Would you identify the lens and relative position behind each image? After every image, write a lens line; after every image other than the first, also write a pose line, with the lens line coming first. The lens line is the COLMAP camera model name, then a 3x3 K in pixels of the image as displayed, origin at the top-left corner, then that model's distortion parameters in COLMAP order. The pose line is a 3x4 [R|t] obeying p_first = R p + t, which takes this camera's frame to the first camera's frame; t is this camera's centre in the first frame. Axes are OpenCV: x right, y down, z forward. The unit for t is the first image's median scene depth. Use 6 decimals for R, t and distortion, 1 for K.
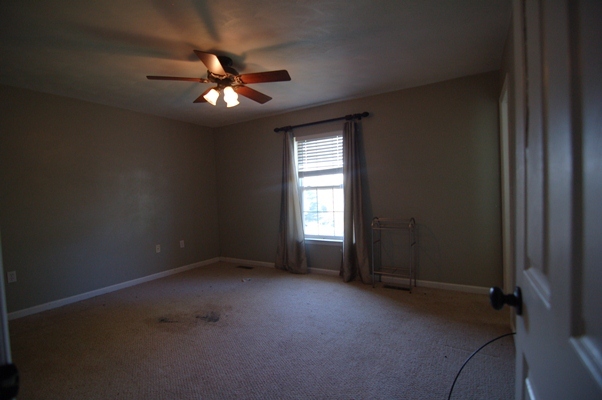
lens RADIAL K [[290.5, 0, 301.7], [0, 290.5, 201.7], [0, 0, 1]] dist [-0.010578, -0.000962]
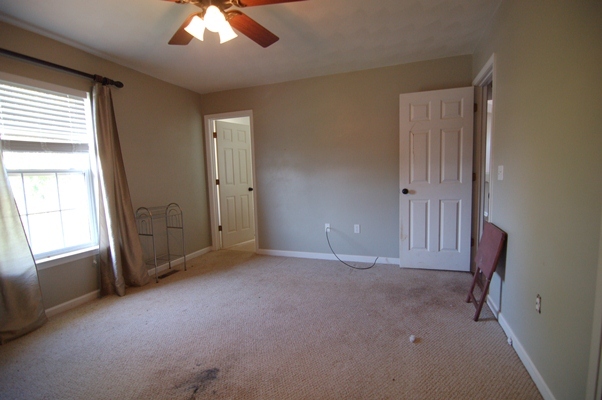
lens RADIAL K [[290.5, 0, 301.7], [0, 290.5, 201.7], [0, 0, 1]] dist [-0.010578, -0.000962]
pose [[-0.191711, -0.052836, 0.980028, -0.744665], [0.071992, 0.995103, 0.067731, 0.011923], [-0.978807, 0.083539, -0.186969, 0.719834]]
